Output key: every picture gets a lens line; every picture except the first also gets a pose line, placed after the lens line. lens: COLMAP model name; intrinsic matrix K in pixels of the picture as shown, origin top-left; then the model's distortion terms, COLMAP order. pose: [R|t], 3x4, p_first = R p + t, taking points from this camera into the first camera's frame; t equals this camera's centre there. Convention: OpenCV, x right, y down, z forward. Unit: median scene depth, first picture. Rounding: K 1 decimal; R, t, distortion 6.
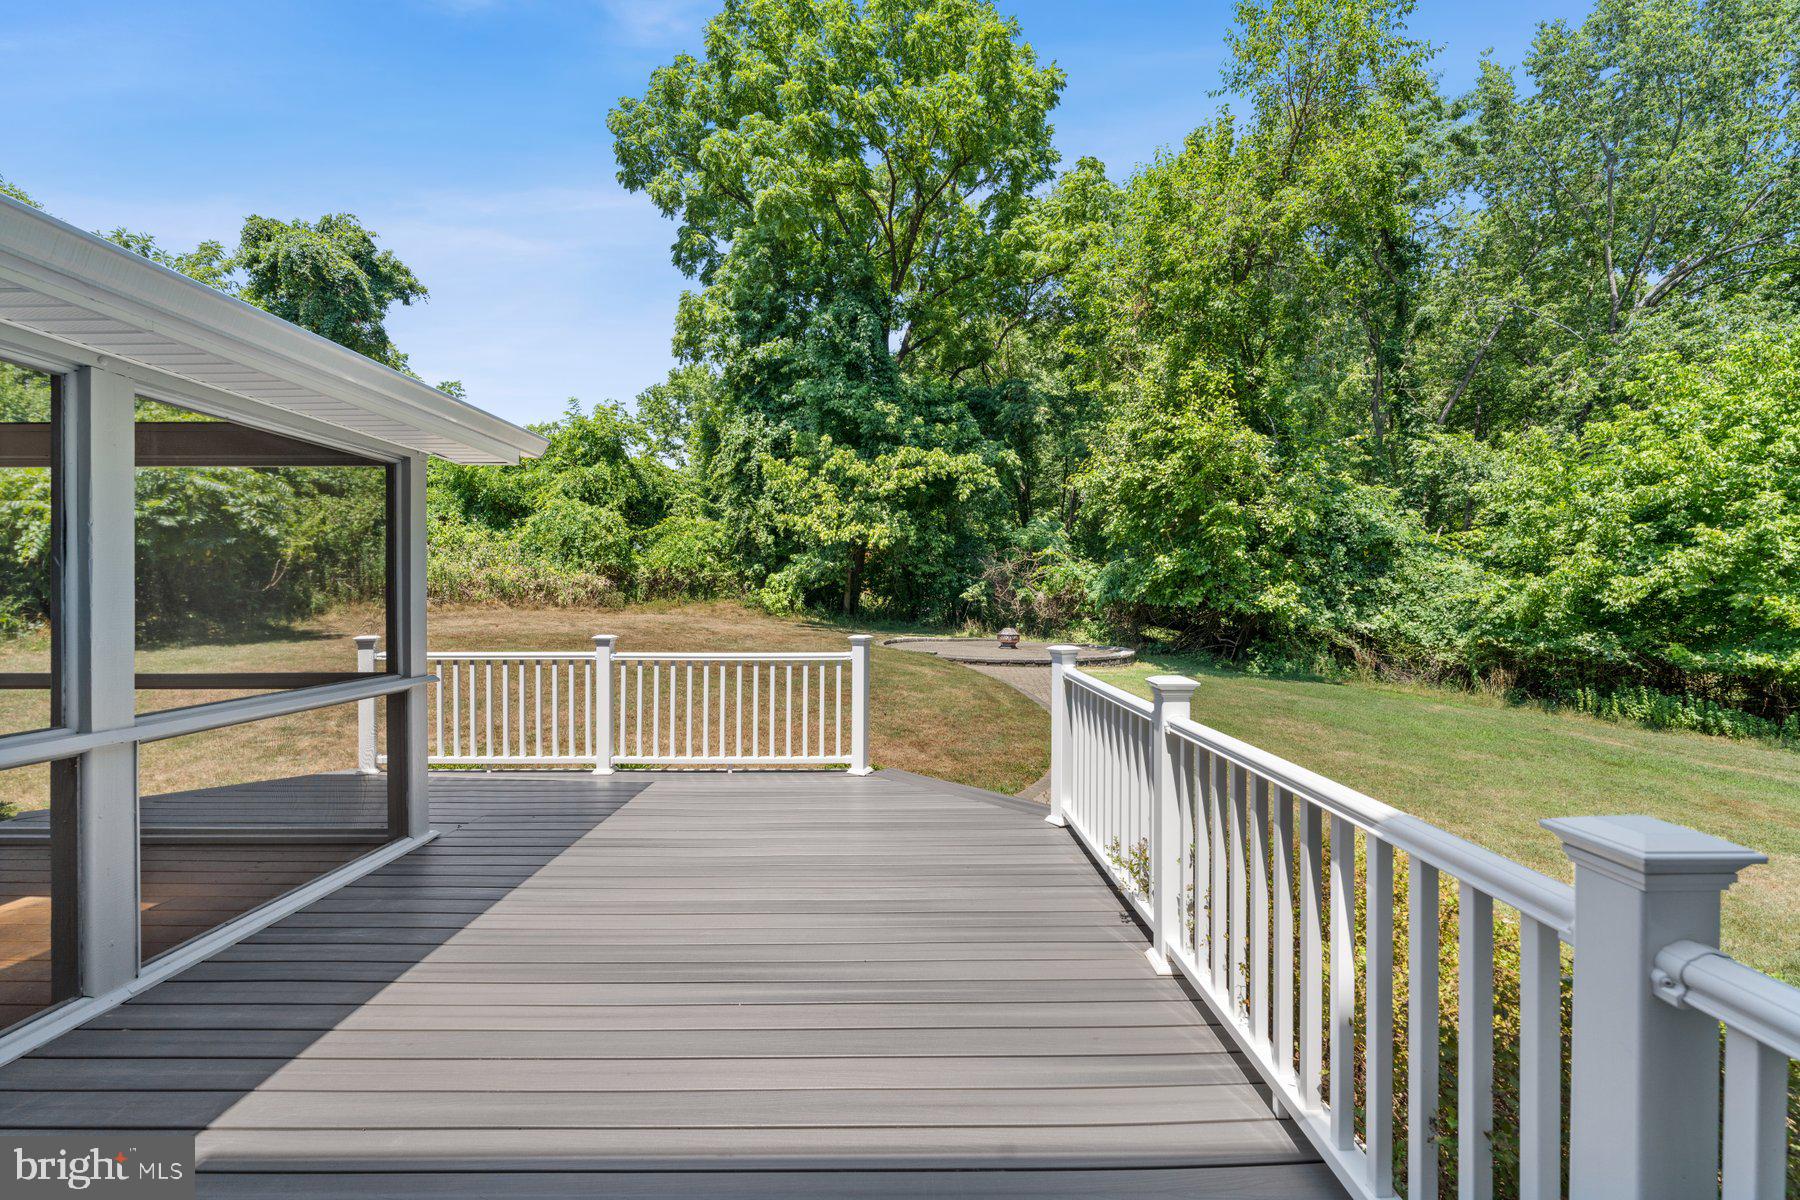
lens RADIAL K [[731.8, 0, 897.4], [0, 731.8, 600.9], [0, 0, 1]] dist [0.000370, 0.000090]
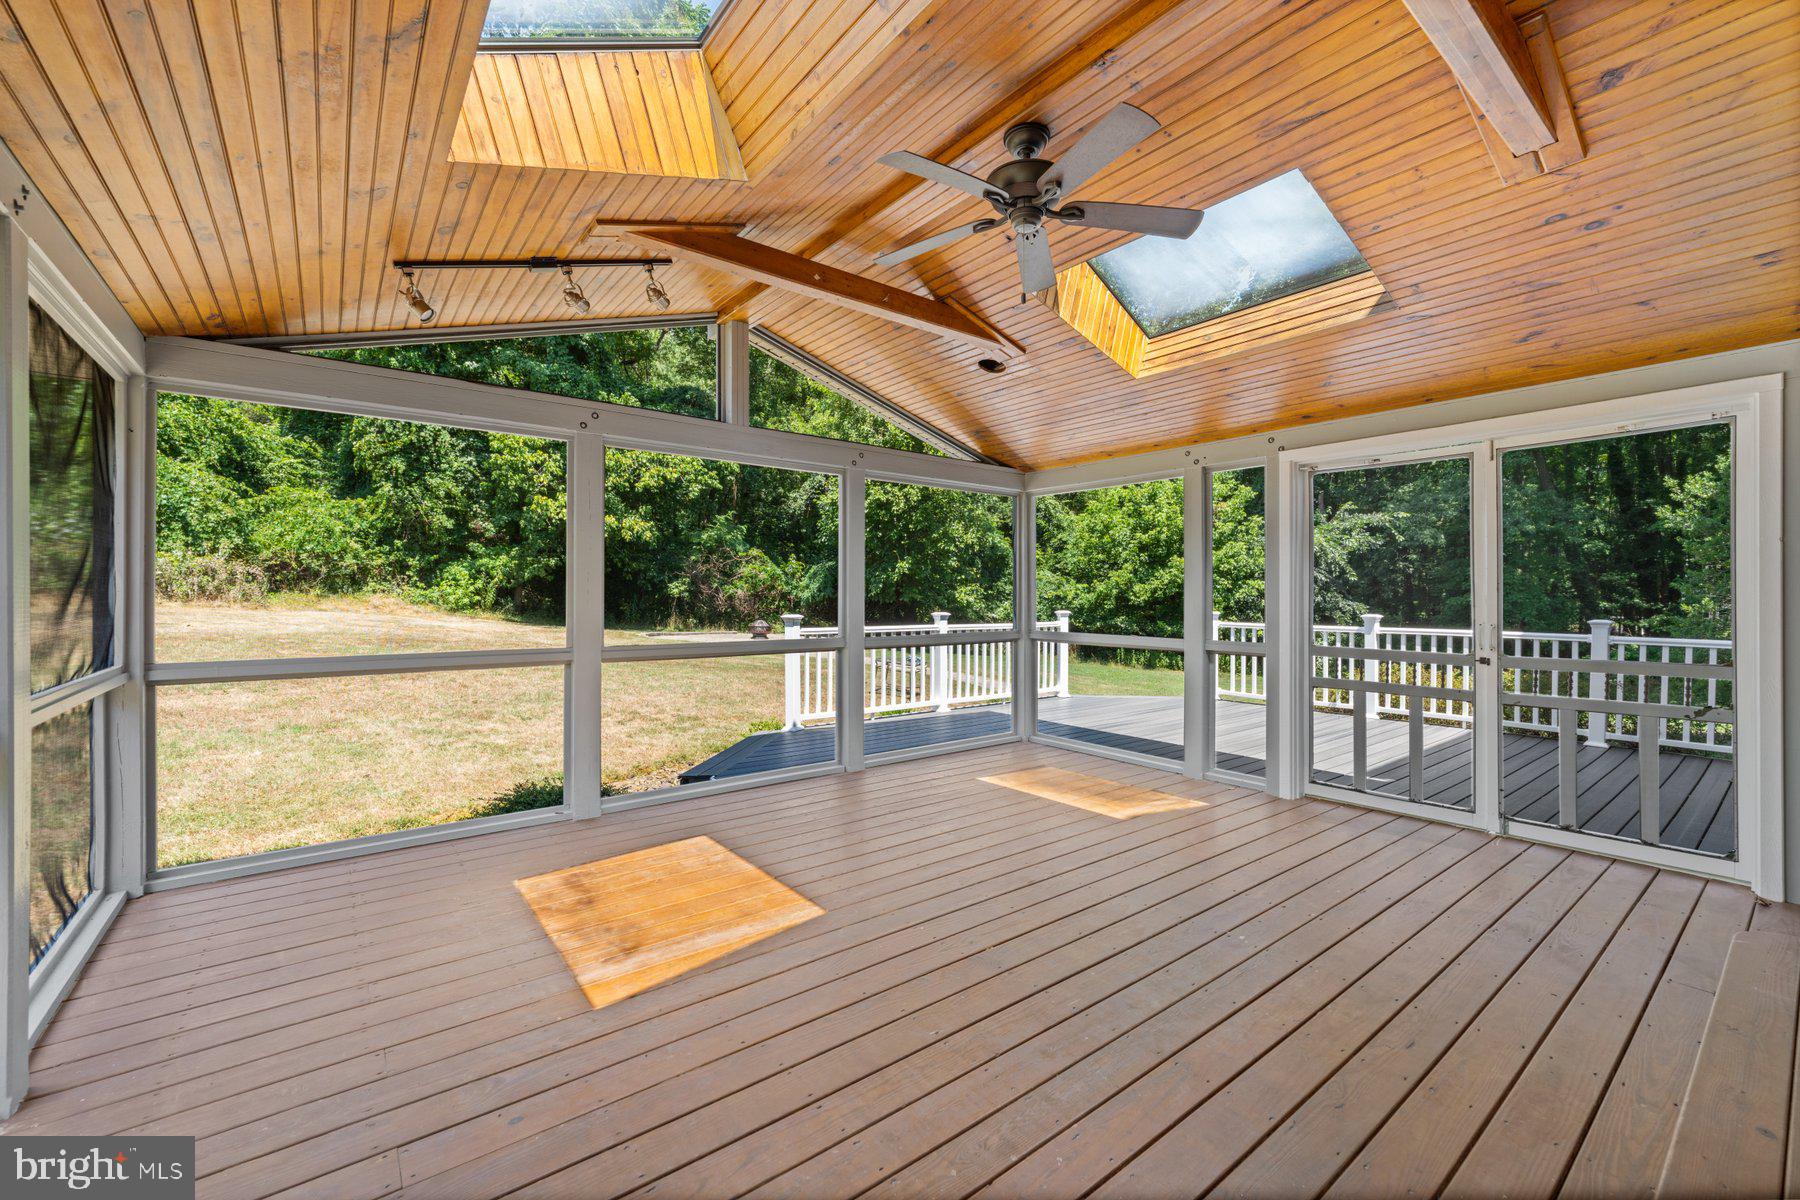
lens RADIAL K [[731.8, 0, 893.5], [0, 731.8, 596.4], [0, 0, 1]] dist [0.000370, 0.000090]
pose [[0.786990, 0.006087, 0.616935, -0.495282], [-0.002266, 0.999973, -0.006975, 0.009918], [-0.616961, 0.004092, 0.786983, -0.012382]]
